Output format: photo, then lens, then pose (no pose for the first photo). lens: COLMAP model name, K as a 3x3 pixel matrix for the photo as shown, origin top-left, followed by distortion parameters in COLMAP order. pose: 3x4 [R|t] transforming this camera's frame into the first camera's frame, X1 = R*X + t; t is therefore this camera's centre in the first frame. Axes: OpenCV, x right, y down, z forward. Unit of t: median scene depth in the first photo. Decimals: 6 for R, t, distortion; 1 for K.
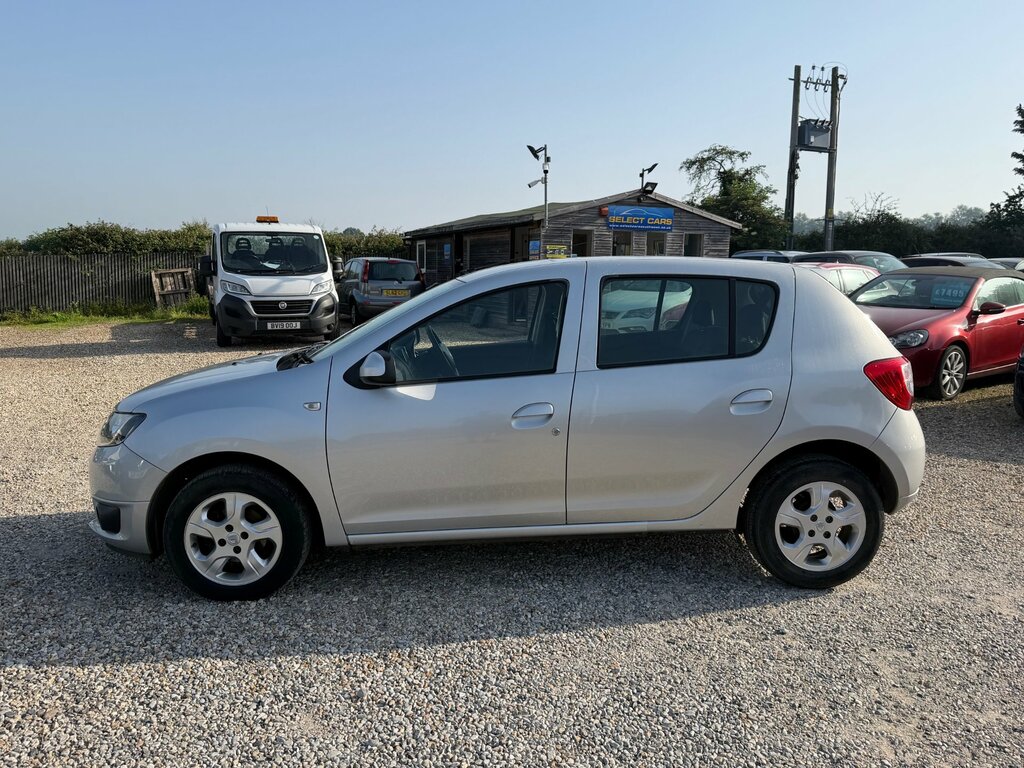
lens RADIAL K [[805.8, 0, 531.8], [0, 805.8, 379.5], [0, 0, 1]] dist [0.125753, -0.339889]
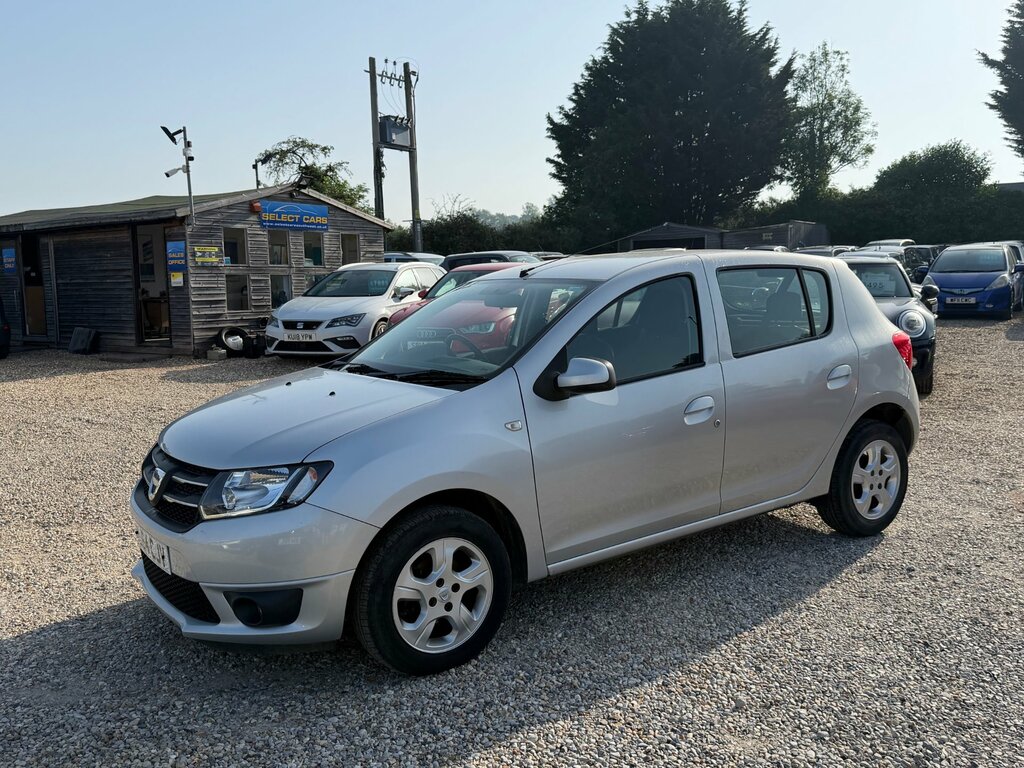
lens RADIAL K [[911.1, 0, 512.0], [0, 911.1, 384.0], [0, 0, 1]] dist [0.011714, -0.010258]
pose [[0.847368, -0.087626, 0.523727, -0.200647], [0.096469, 0.995281, 0.010441, -0.005239], [-0.522170, 0.041676, 0.851822, 0.043334]]
